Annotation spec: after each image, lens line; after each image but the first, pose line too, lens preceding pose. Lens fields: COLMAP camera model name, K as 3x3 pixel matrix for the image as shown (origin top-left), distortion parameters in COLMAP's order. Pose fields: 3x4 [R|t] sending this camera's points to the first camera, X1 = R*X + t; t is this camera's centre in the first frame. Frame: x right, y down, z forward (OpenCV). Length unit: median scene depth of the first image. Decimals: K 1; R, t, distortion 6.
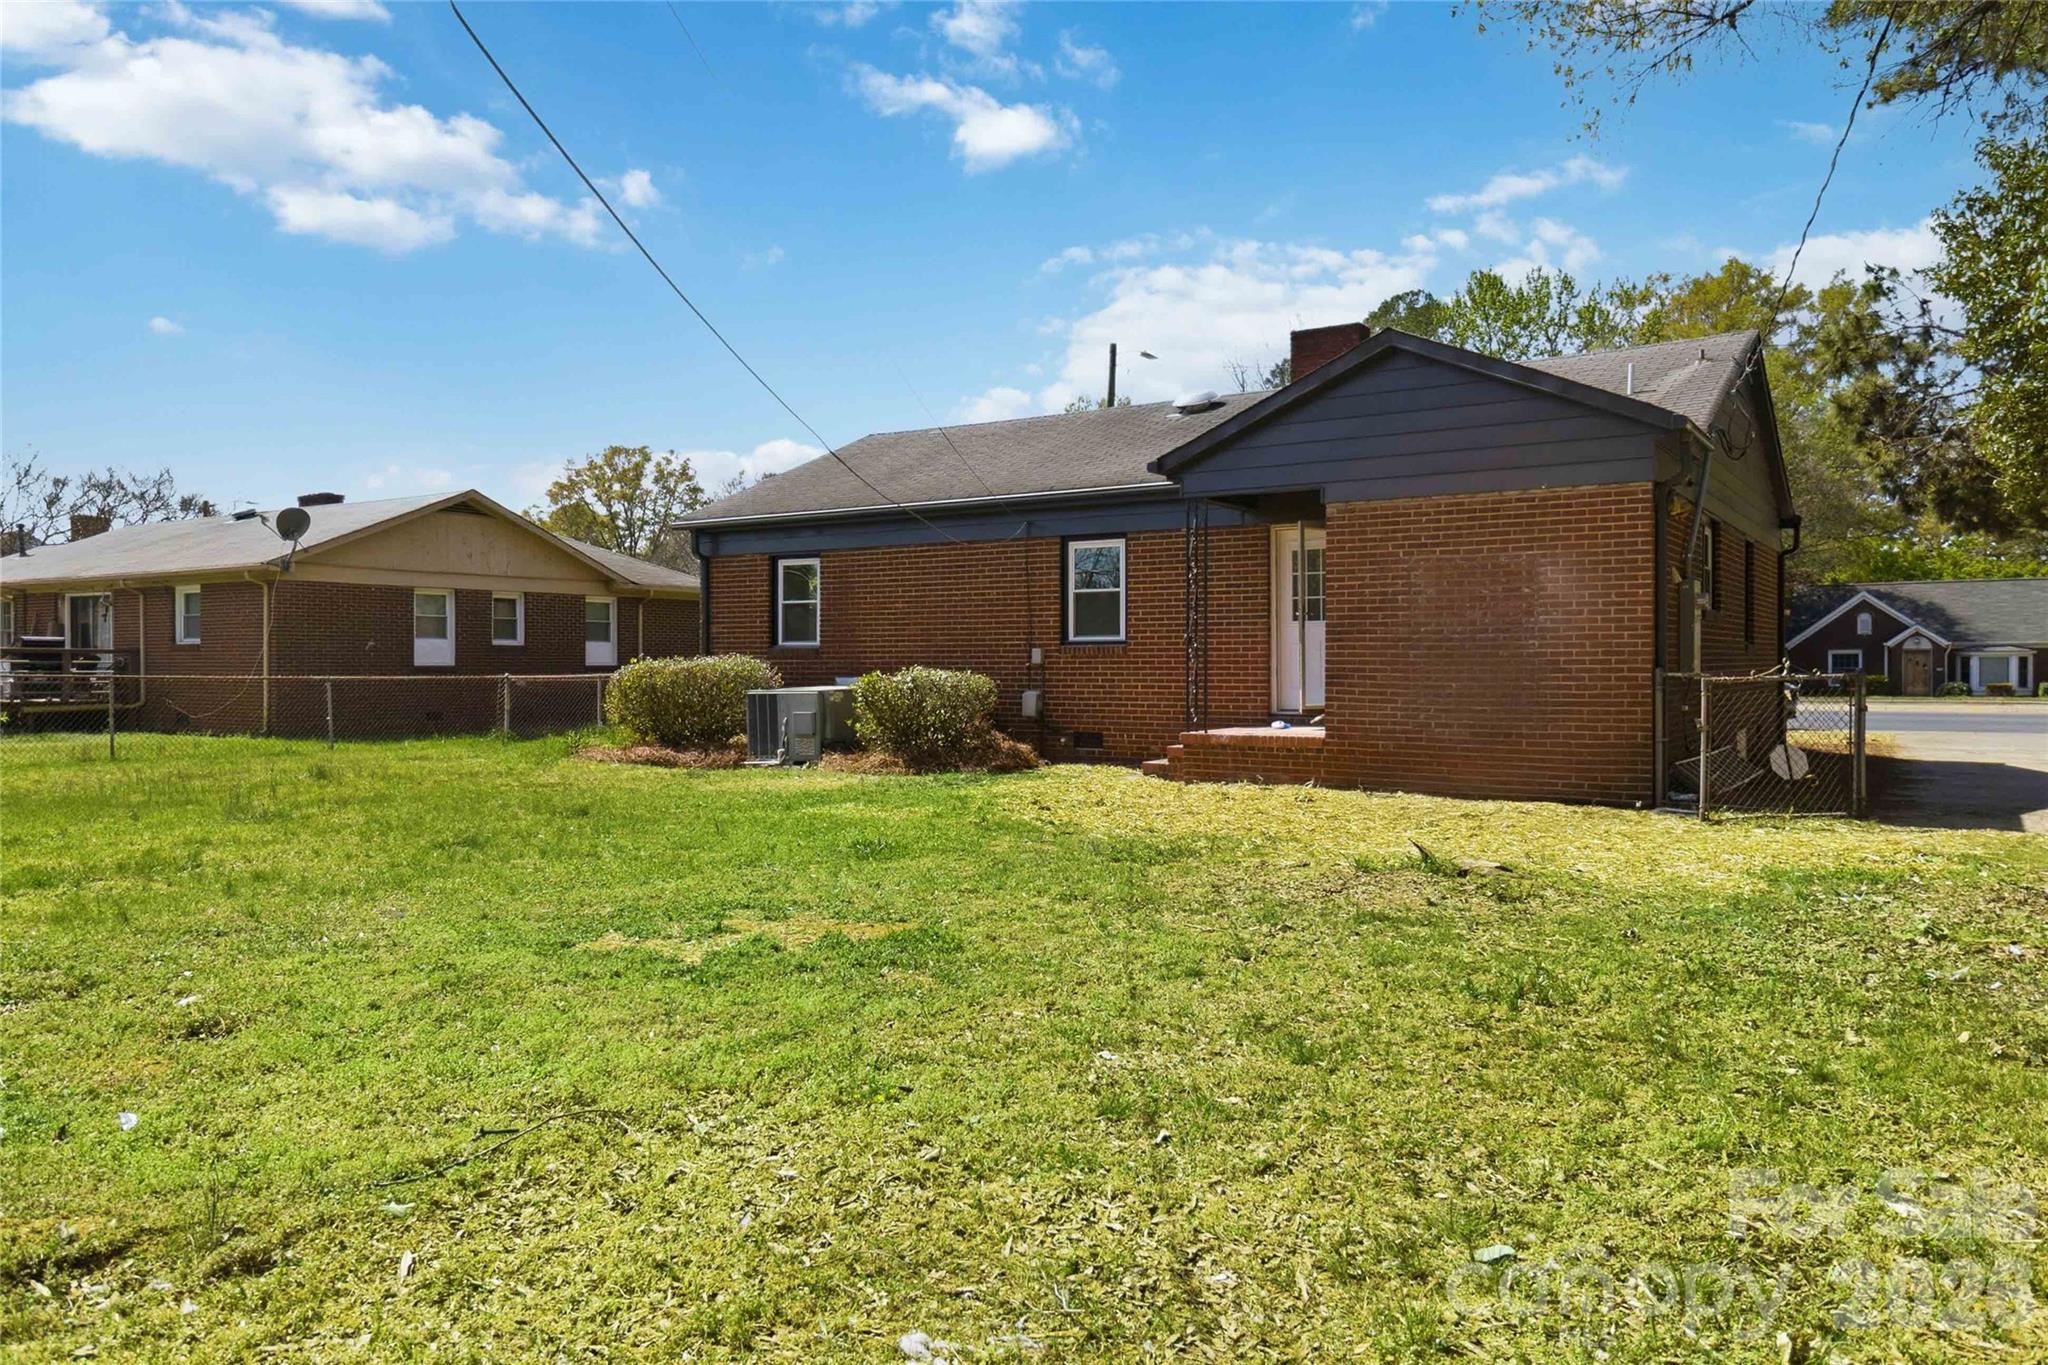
lens RADIAL K [[1434.7, 0, 1024.0], [0, 1434.7, 682.5], [0, 0, 1]] dist [0.004401, 0.007145]
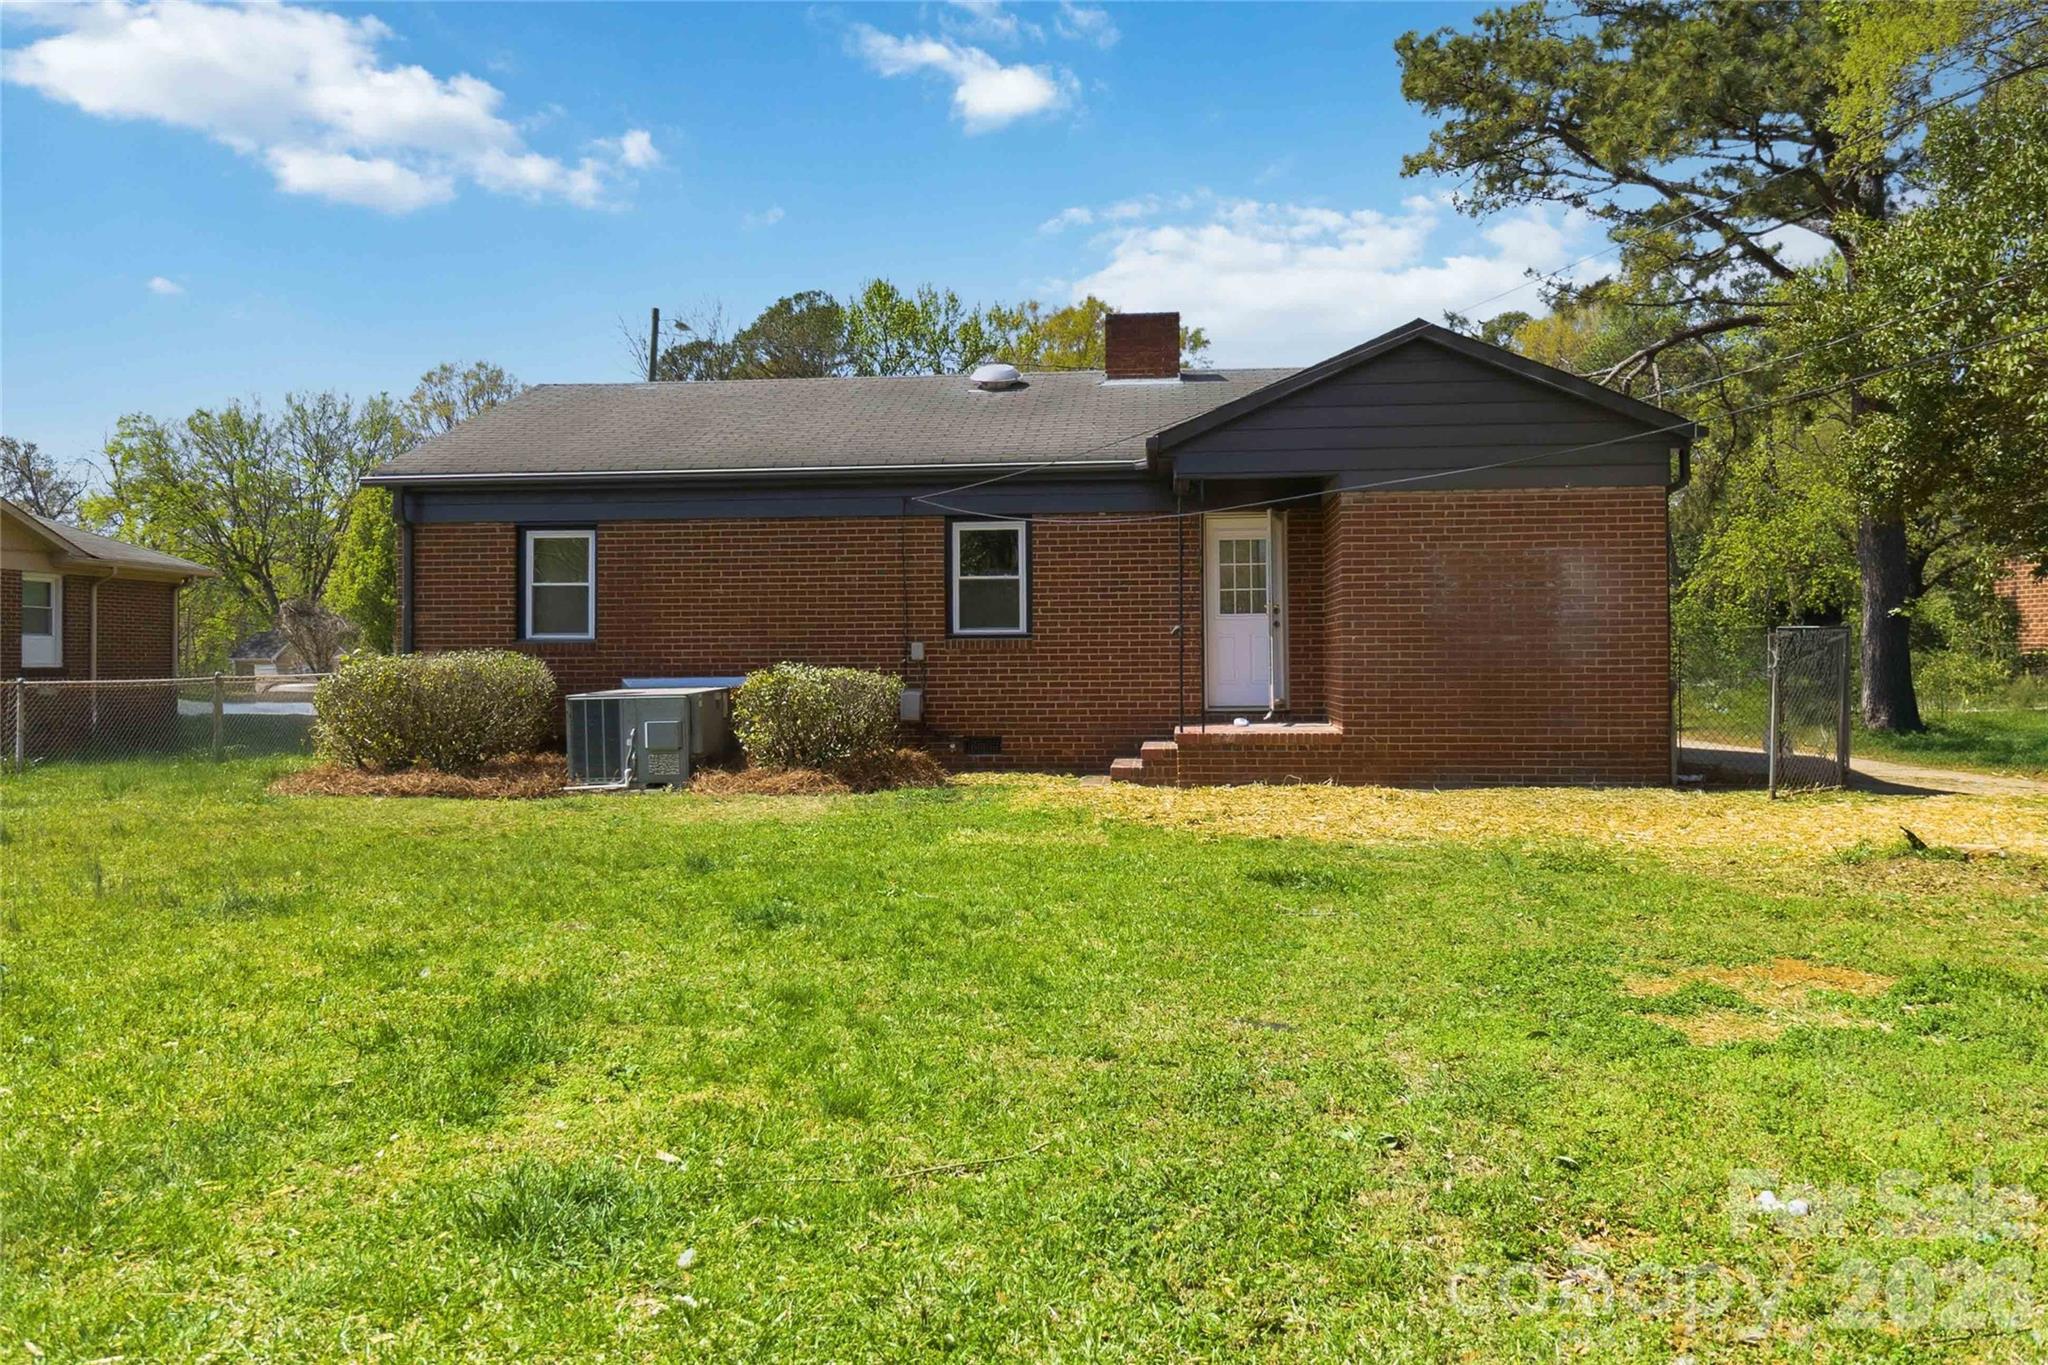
lens RADIAL K [[1434.7, 0, 1024.0], [0, 1434.7, 682.5], [0, 0, 1]] dist [0.004401, 0.007145]
pose [[0.882615, -0.011793, 0.469949, -0.411358], [0.011468, 0.999928, 0.003554, -0.001840], [-0.469957, 0.002252, 0.882686, 0.231981]]
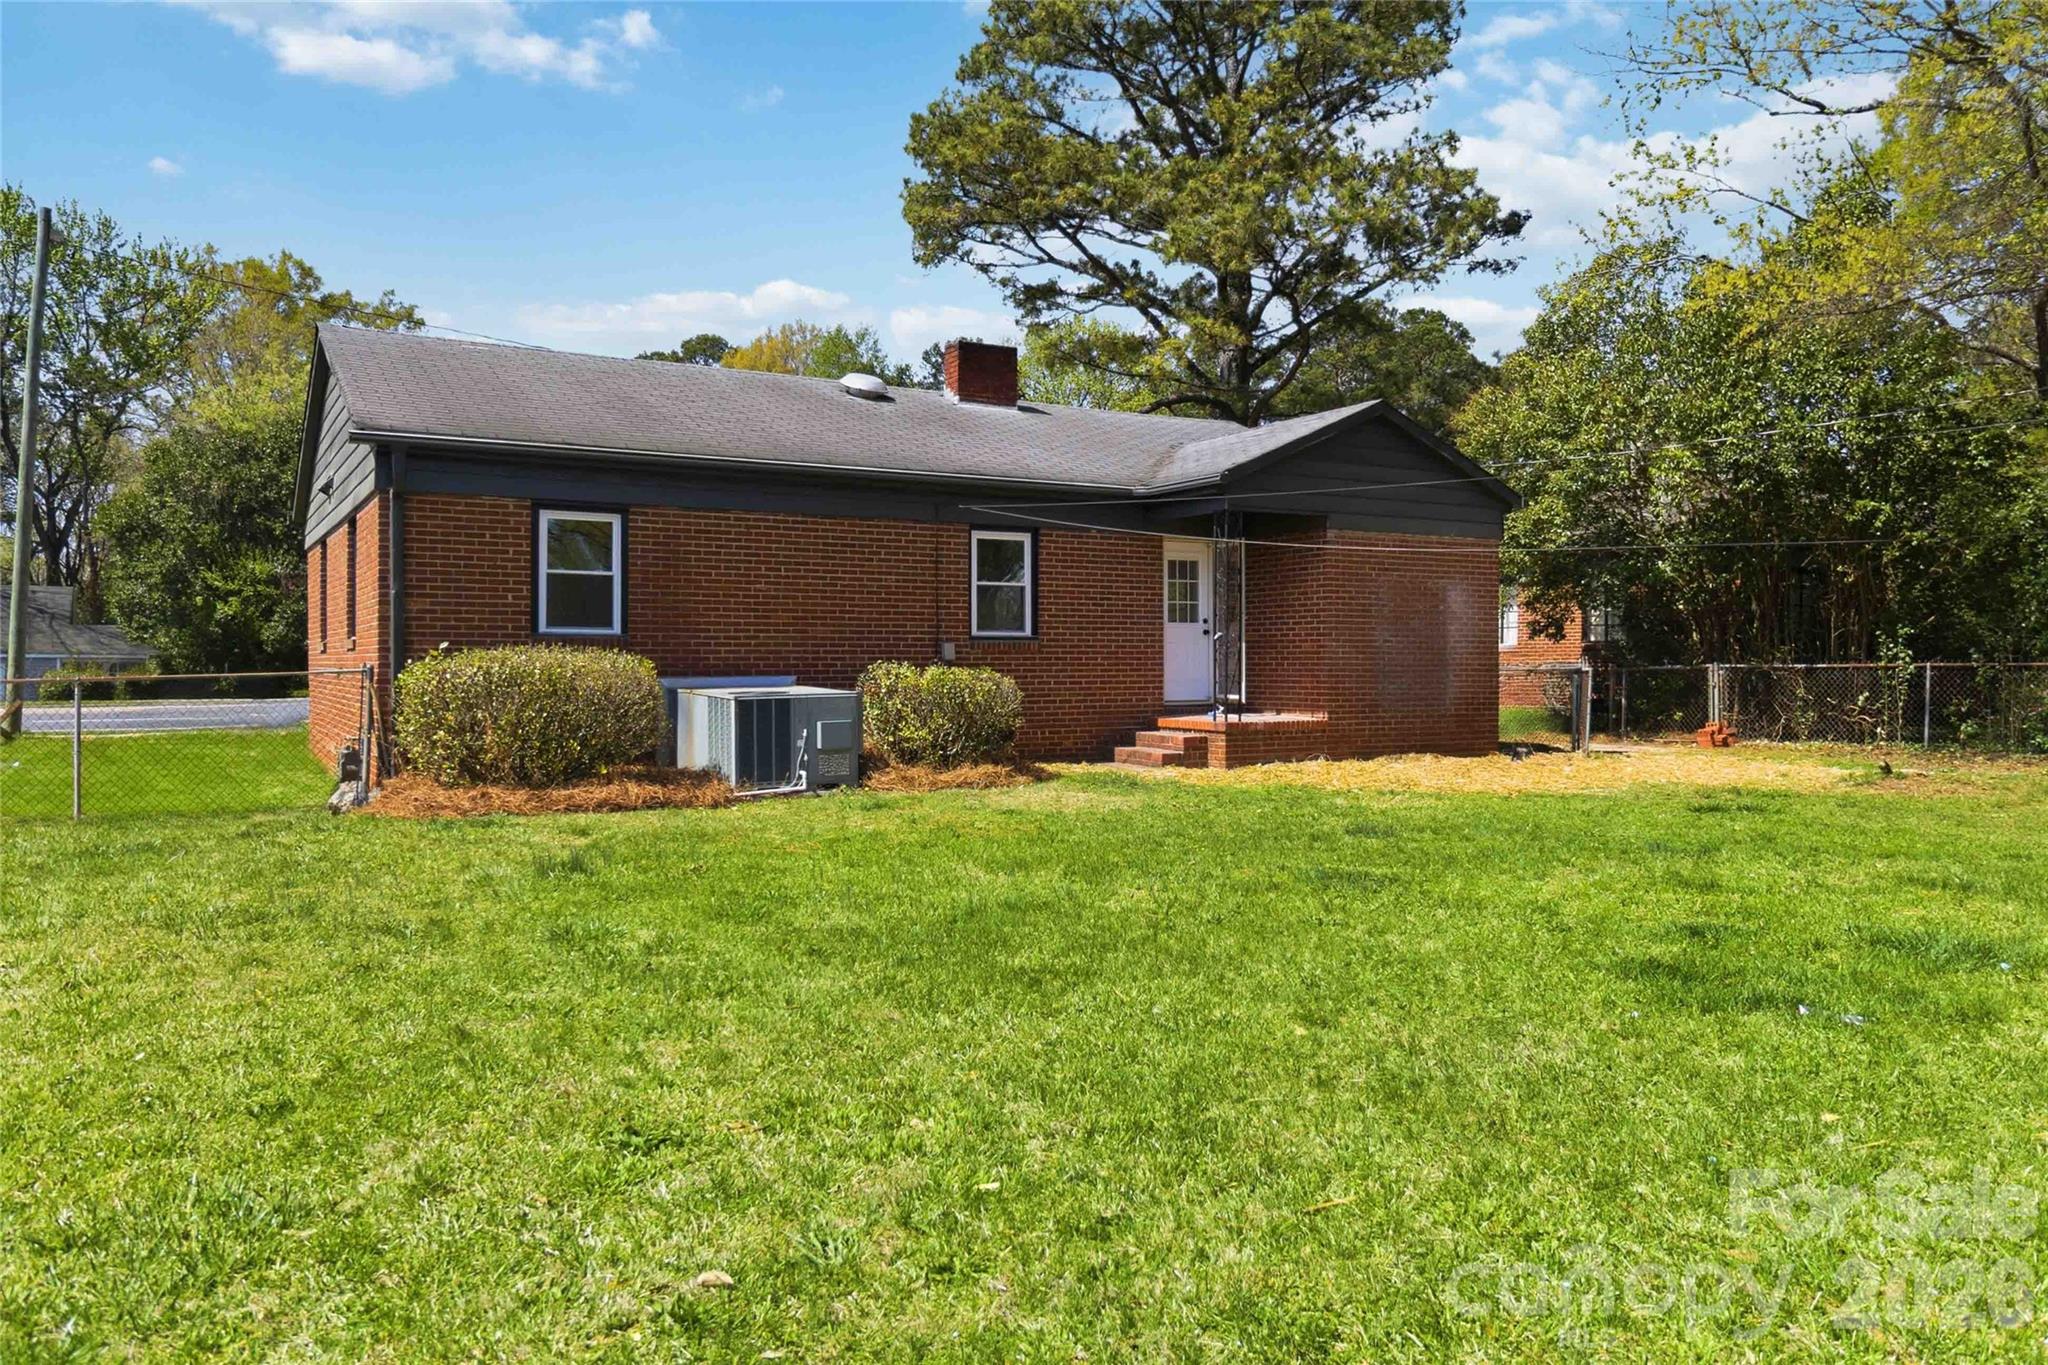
lens RADIAL K [[1434.7, 0, 1024.0], [0, 1434.7, 682.5], [0, 0, 1]] dist [0.004401, 0.007145]
pose [[0.431894, -0.011900, 0.901846, -0.951523], [0.012362, 0.999897, 0.007273, -0.005418], [-0.901840, 0.008008, 0.431997, 0.665158]]
